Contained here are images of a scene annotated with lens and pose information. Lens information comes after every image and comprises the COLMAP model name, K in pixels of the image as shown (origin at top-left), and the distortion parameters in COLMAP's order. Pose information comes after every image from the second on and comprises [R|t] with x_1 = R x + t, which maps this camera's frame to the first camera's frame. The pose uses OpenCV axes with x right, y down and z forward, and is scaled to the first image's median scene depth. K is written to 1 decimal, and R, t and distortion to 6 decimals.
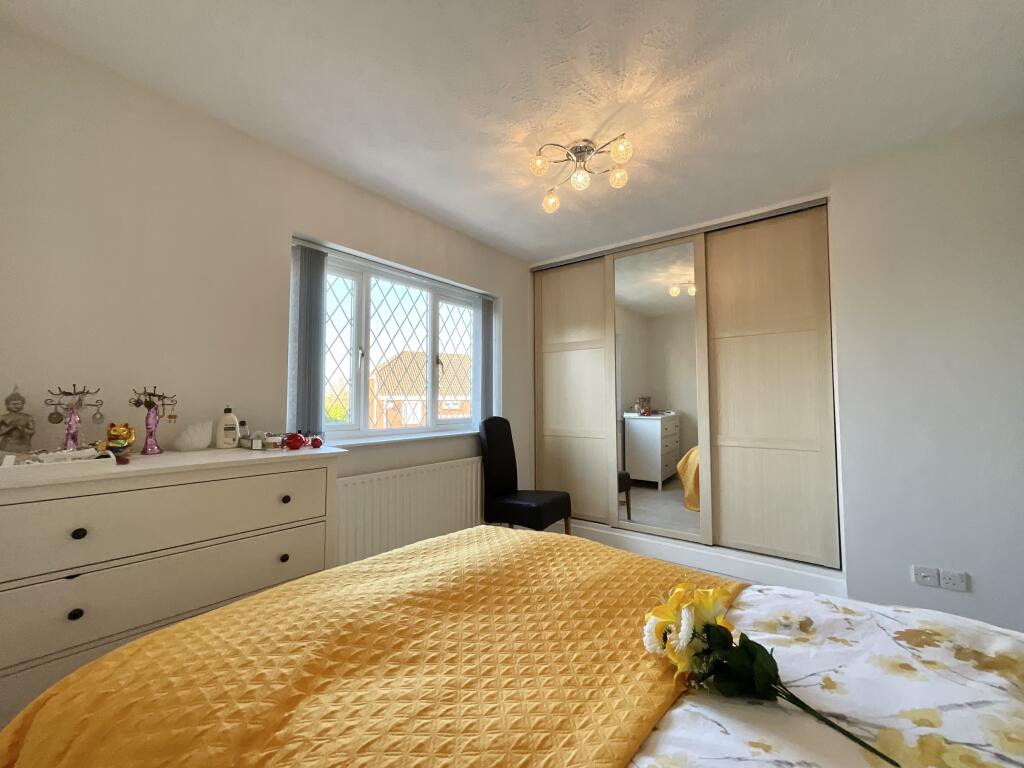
lens RADIAL K [[412.8, 0, 513.9], [0, 412.8, 387.9], [0, 0, 1]] dist [0.000620, 0.000550]
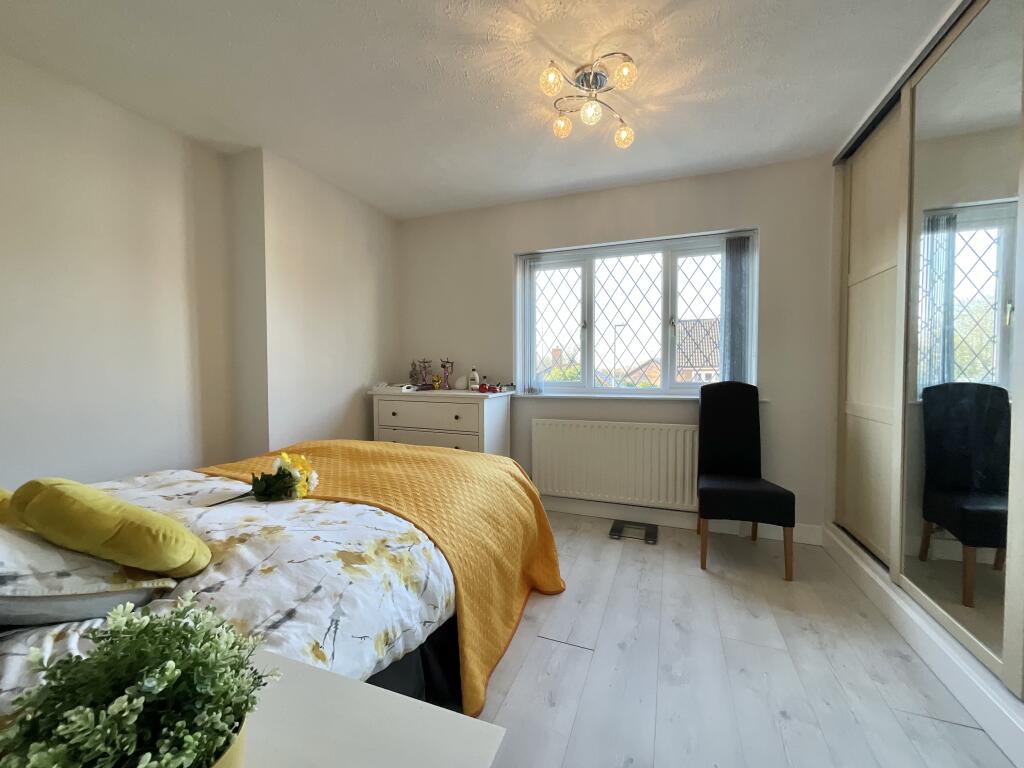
lens RADIAL K [[412.8, 0, 508.3], [0, 412.8, 386.8], [0, 0, 1]] dist [0.000620, 0.000550]
pose [[0.284332, 0.037222, -0.958003, 0.682069], [0.033846, 0.998233, 0.048830, 0.027705], [0.958128, -0.046309, 0.282570, 0.380488]]
